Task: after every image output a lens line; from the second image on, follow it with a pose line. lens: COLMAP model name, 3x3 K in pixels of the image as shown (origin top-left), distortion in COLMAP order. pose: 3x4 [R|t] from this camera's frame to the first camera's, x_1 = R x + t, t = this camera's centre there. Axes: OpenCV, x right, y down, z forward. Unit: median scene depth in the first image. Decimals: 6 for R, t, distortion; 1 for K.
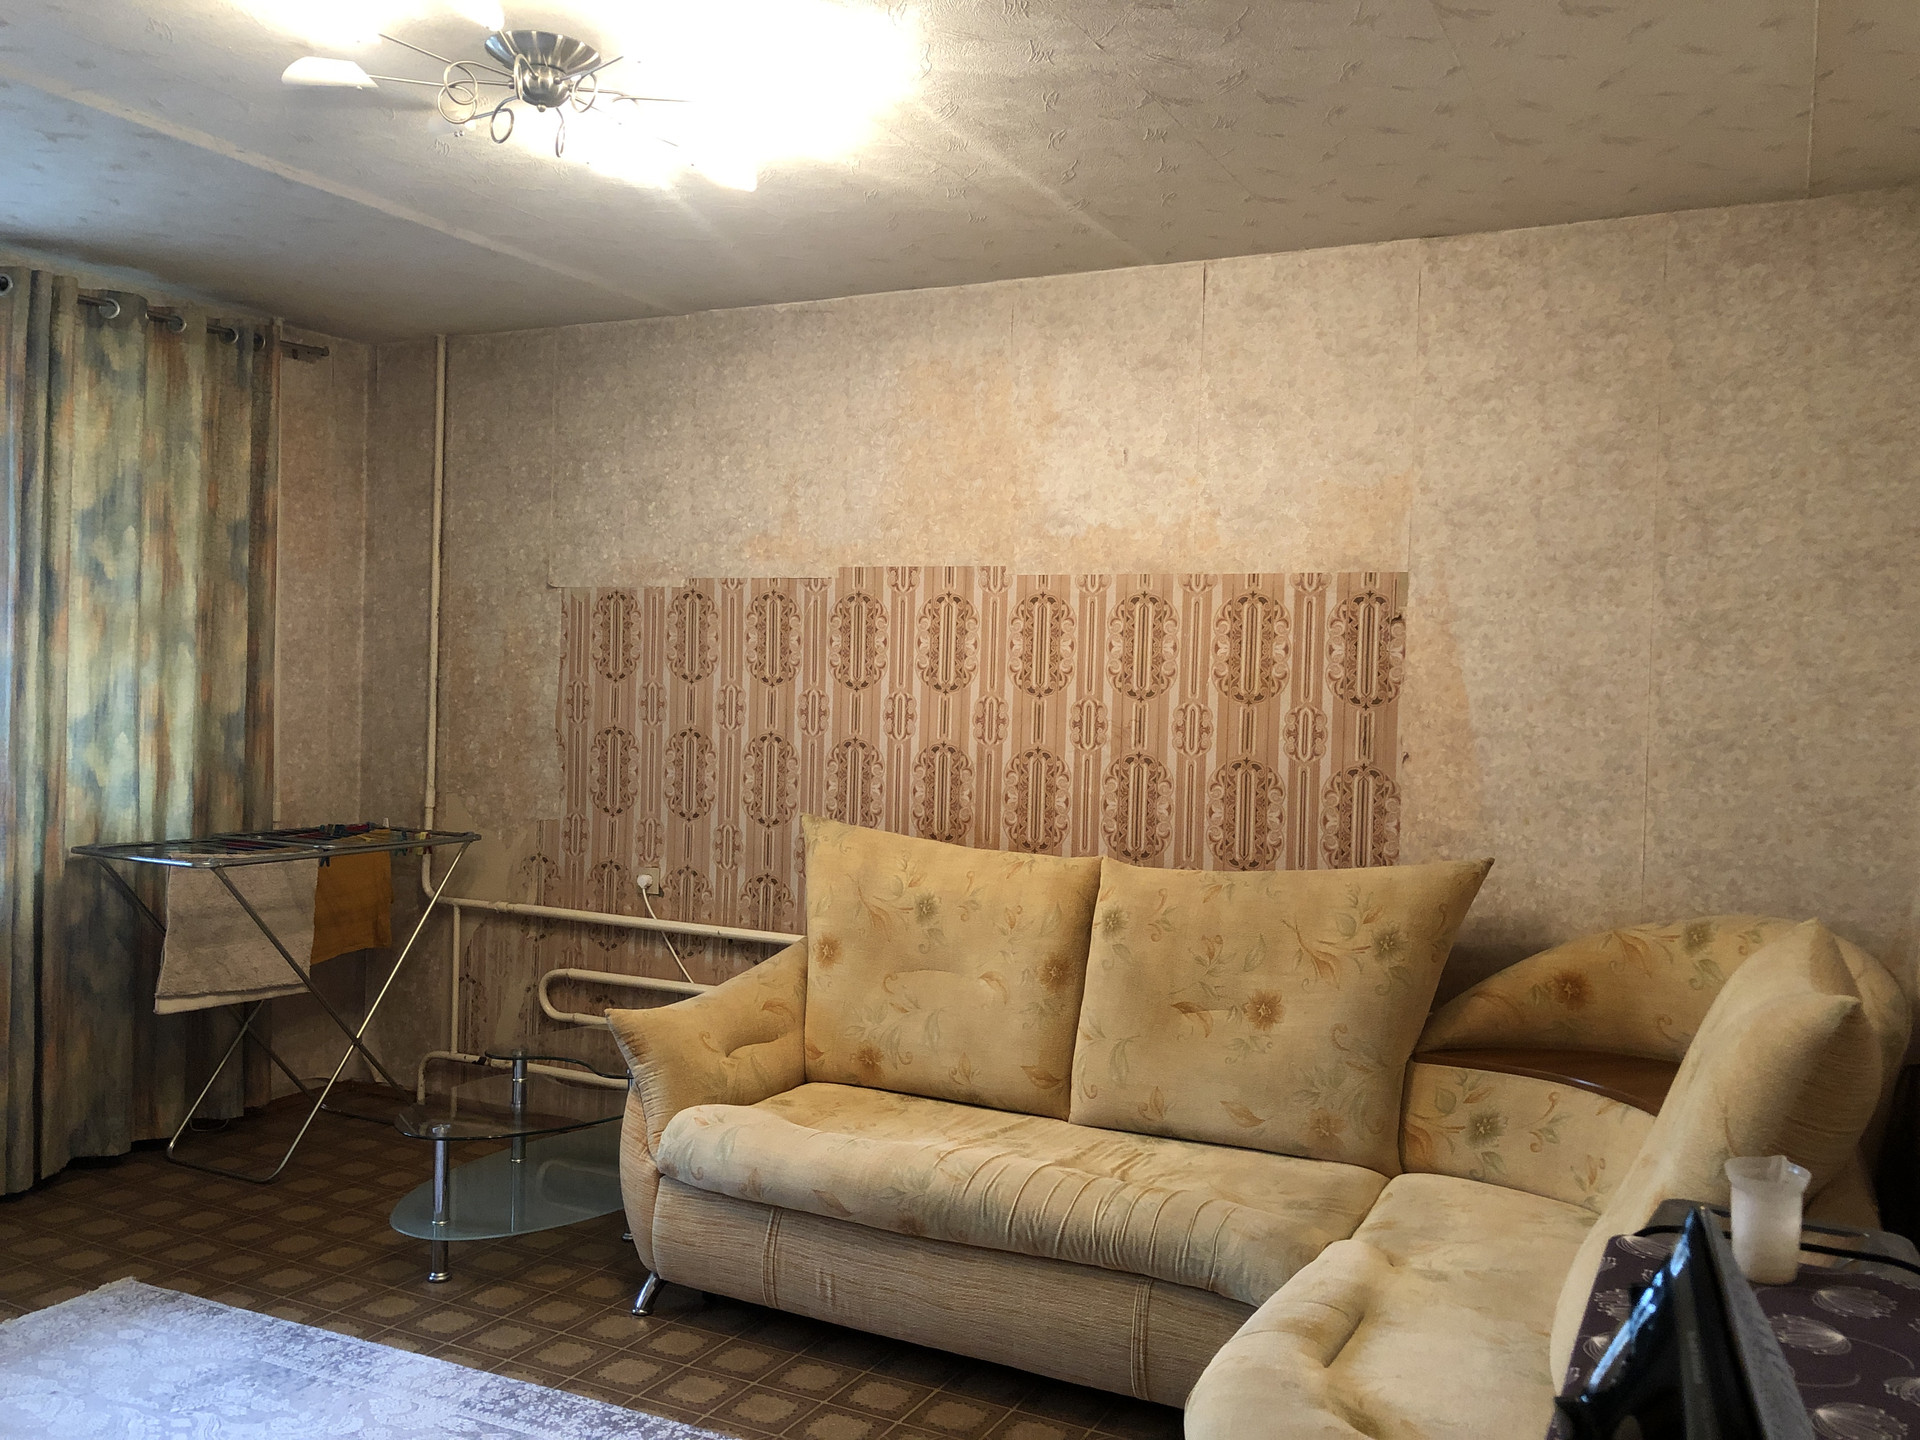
lens RADIAL K [[1561.7, 0, 955.4], [0, 1561.7, 717.3], [0, 0, 1]] dist [0.014789, -0.013675]
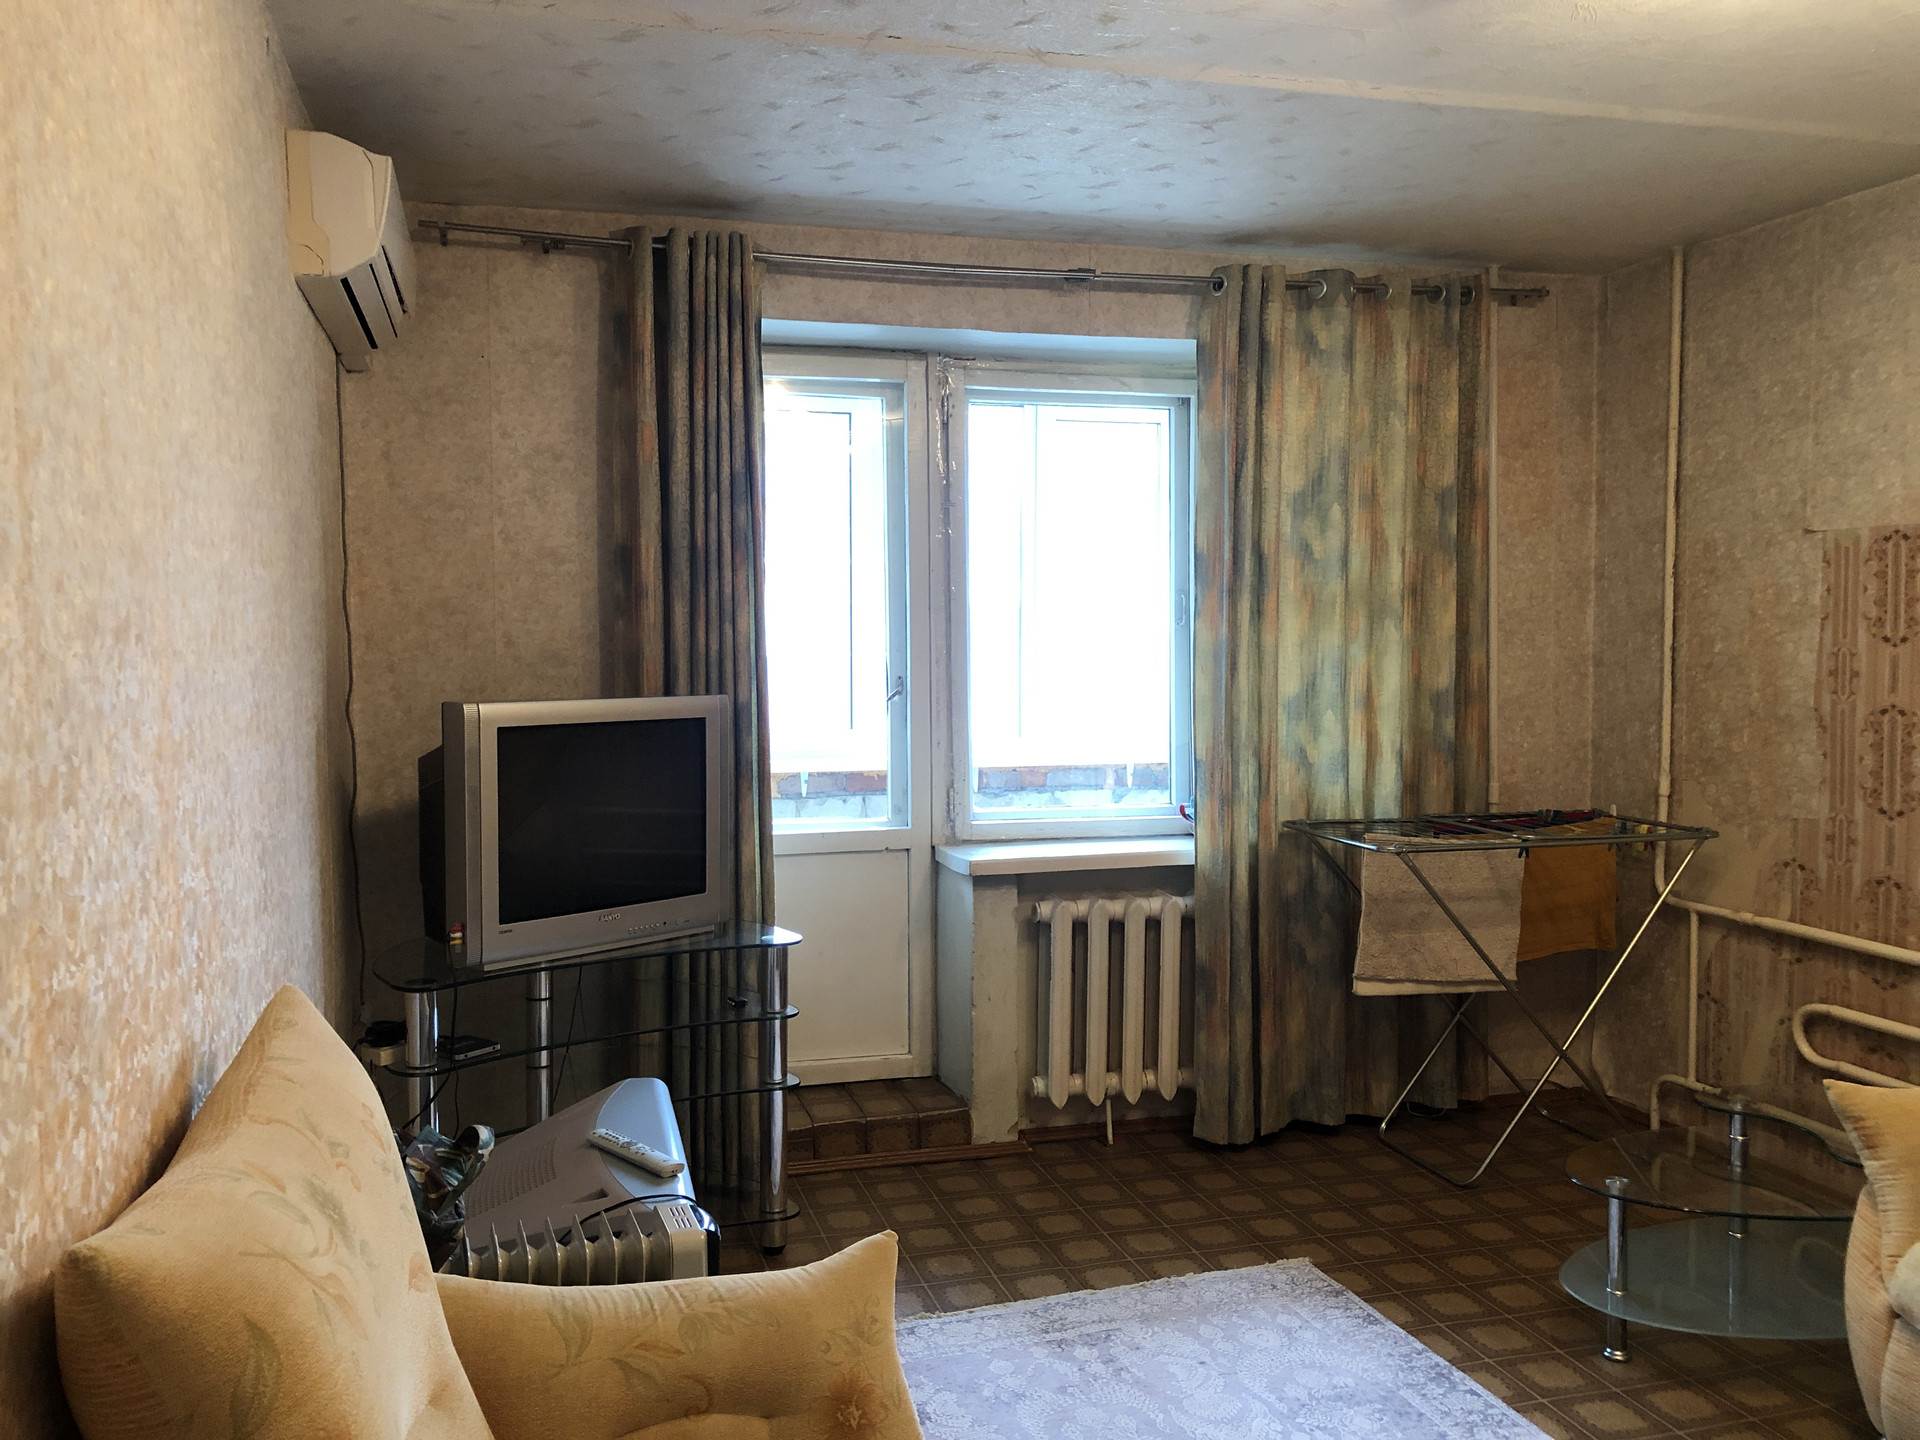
lens RADIAL K [[1561.7, 0, 955.4], [0, 1561.7, 717.3], [0, 0, 1]] dist [0.014789, -0.013675]
pose [[0.677355, 0.011331, -0.735569, 0.041743], [0.007846, 0.999713, 0.022625, -0.009684], [0.735615, -0.021097, 0.677072, 0.133908]]
